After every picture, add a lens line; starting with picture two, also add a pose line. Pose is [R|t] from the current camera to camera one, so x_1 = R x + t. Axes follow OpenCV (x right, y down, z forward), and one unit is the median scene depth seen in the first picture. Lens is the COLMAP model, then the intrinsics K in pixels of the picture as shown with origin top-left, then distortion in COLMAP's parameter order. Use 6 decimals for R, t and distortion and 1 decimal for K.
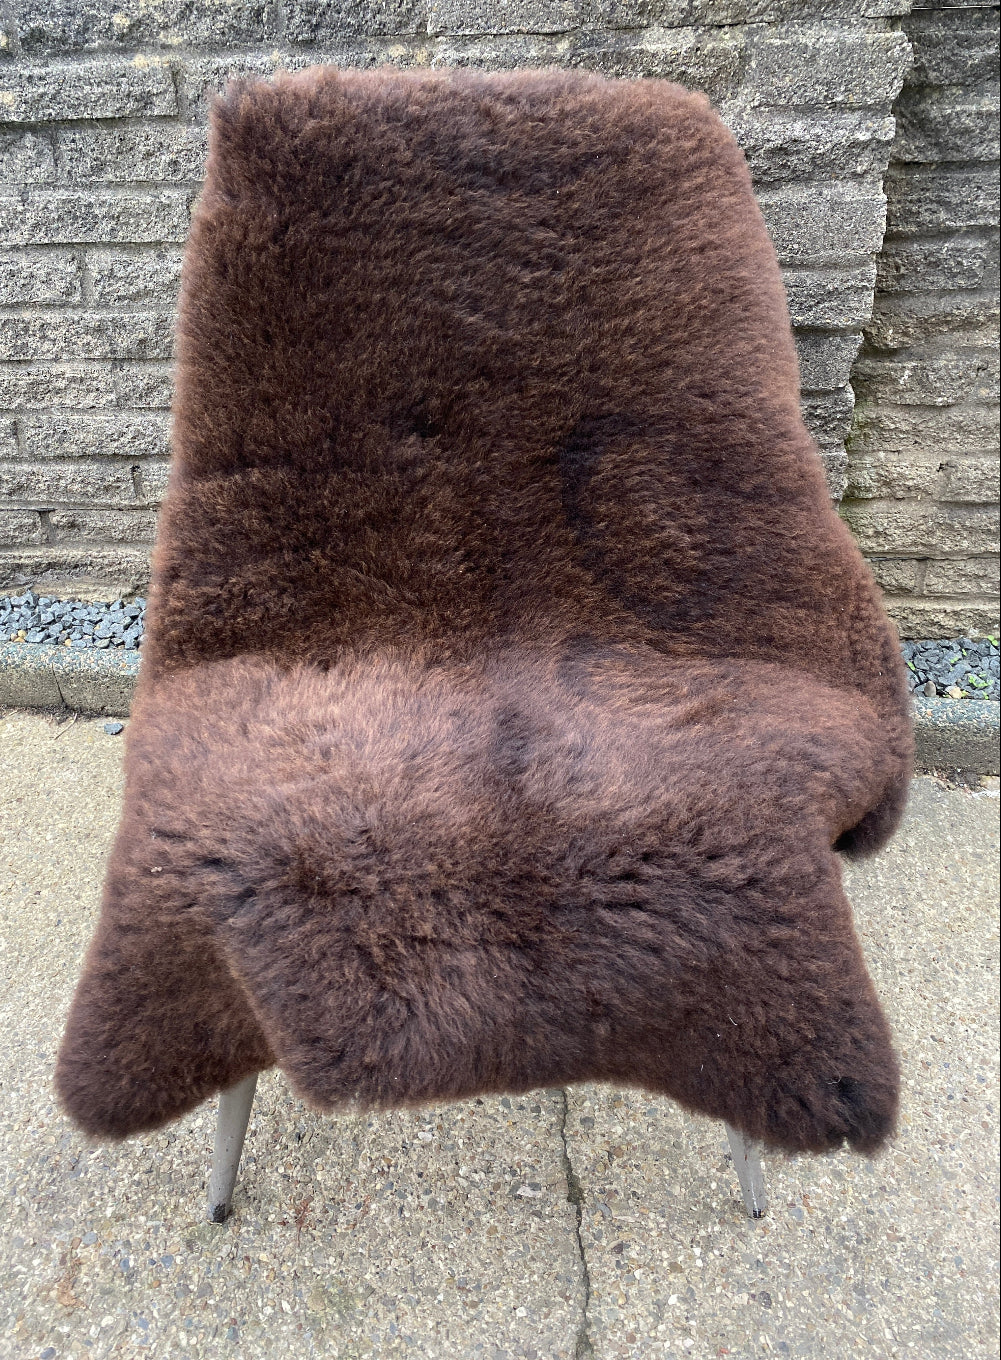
lens RADIAL K [[1144.5, 0, 477.8], [0, 1144.5, 669.2], [0, 0, 1]] dist [0.030862, -0.035181]
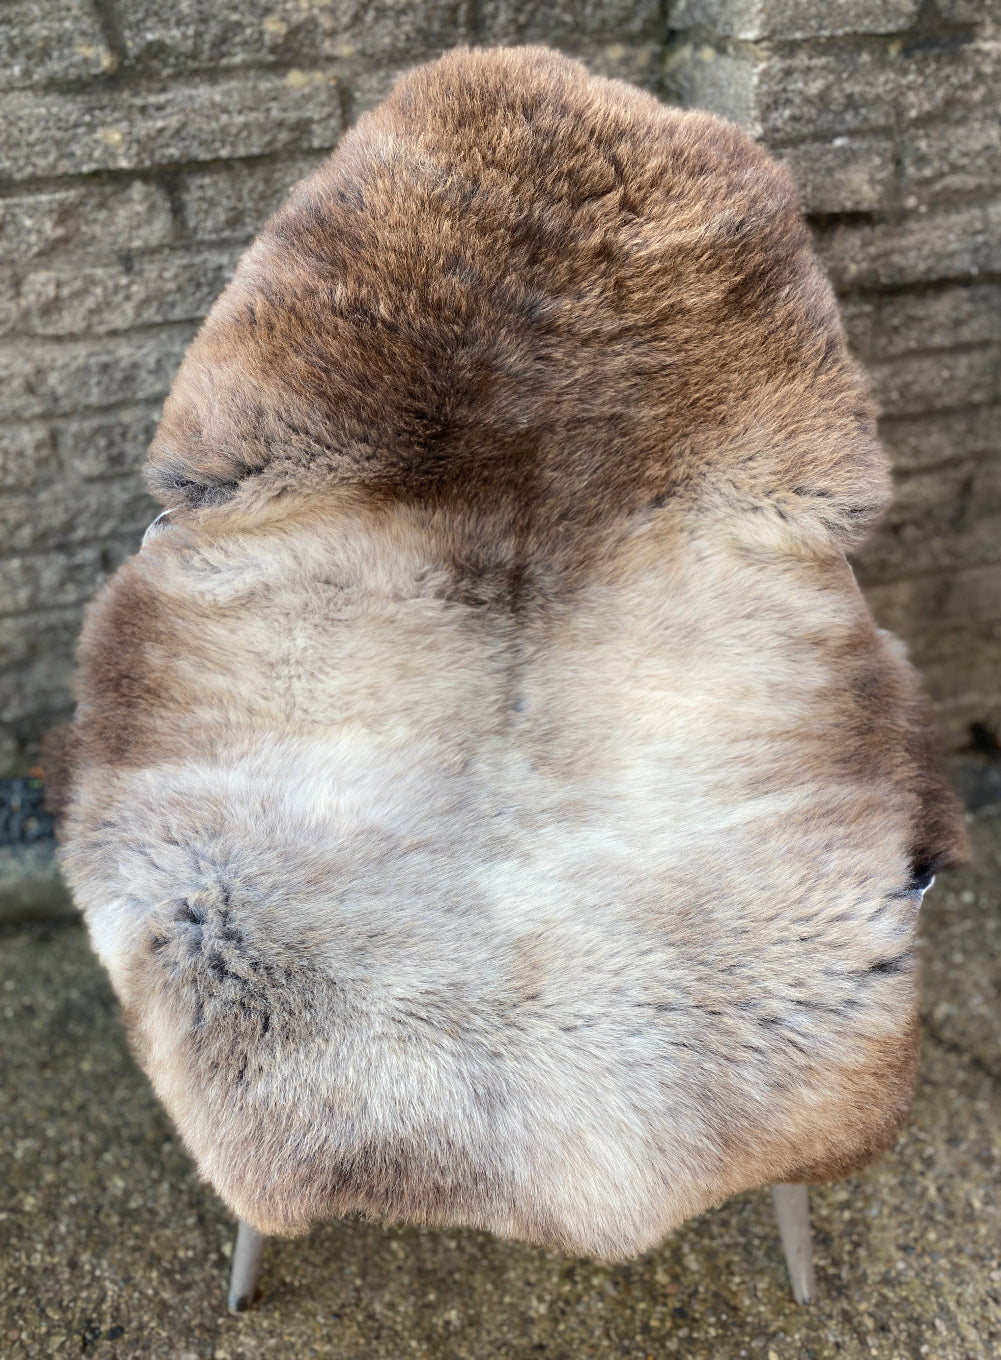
lens RADIAL K [[1144.5, 0, 520.0], [0, 1144.5, 671.5], [0, 0, 1]] dist [0.030862, -0.035181]
pose [[0.927210, -0.210789, 0.309597, -0.476814], [0.194967, 0.977412, 0.081564, -0.173448], [-0.319797, -0.015265, 0.947363, 0.215339]]
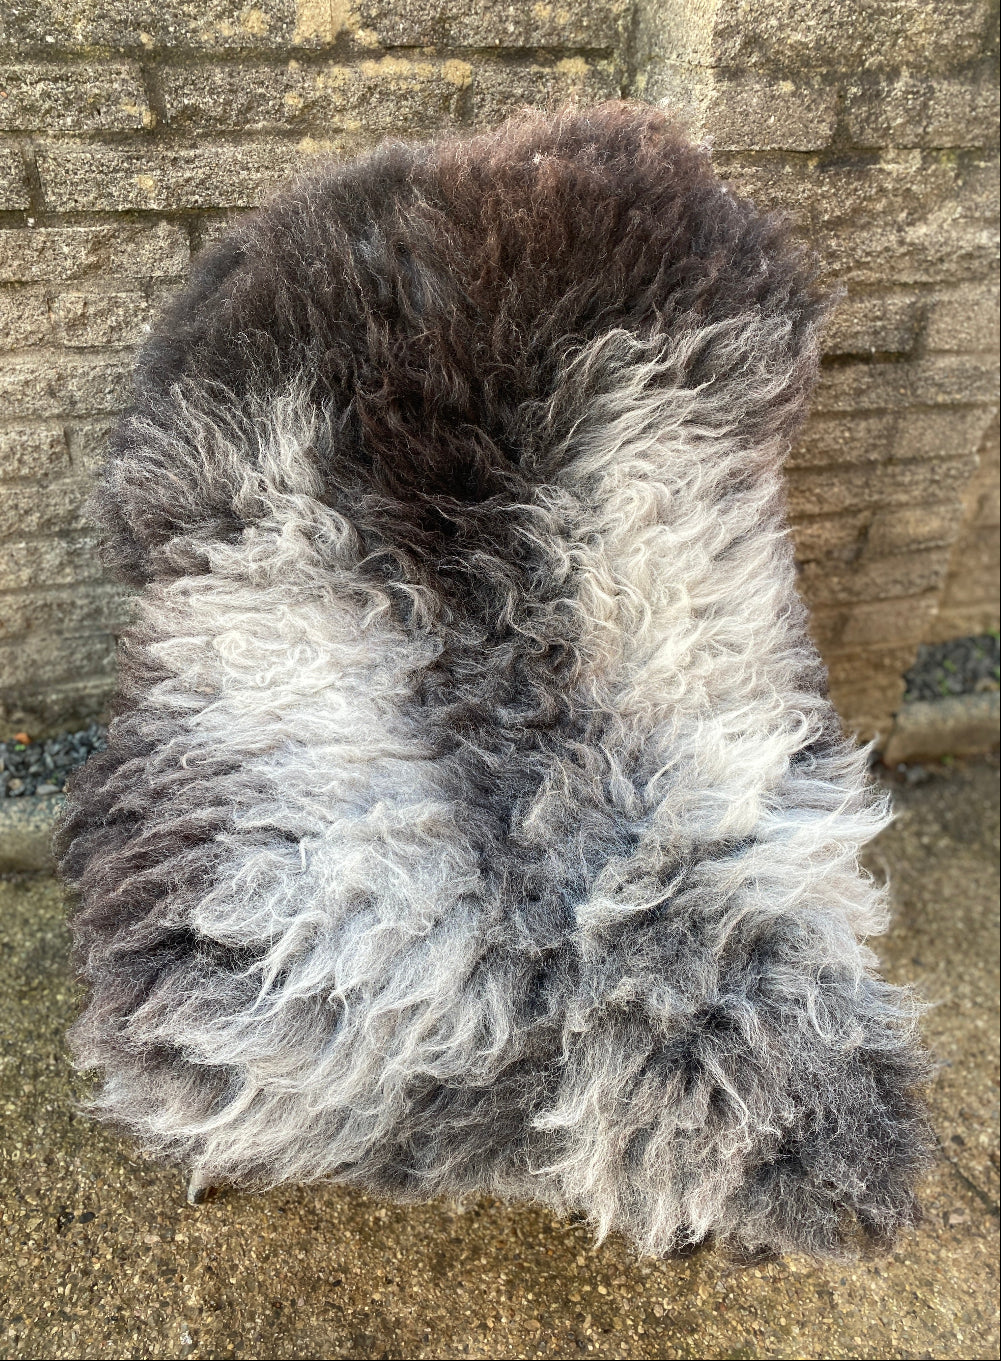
lens RADIAL K [[1145.3, 0, 517.2], [0, 1145.3, 672.6], [0, 0, 1]] dist [0.030862, -0.035181]
pose [[0.918098, -0.151099, 0.366422, -0.534948], [0.134641, 0.988403, 0.070227, -0.162315], [-0.372784, -0.015140, 0.927795, 0.099372]]
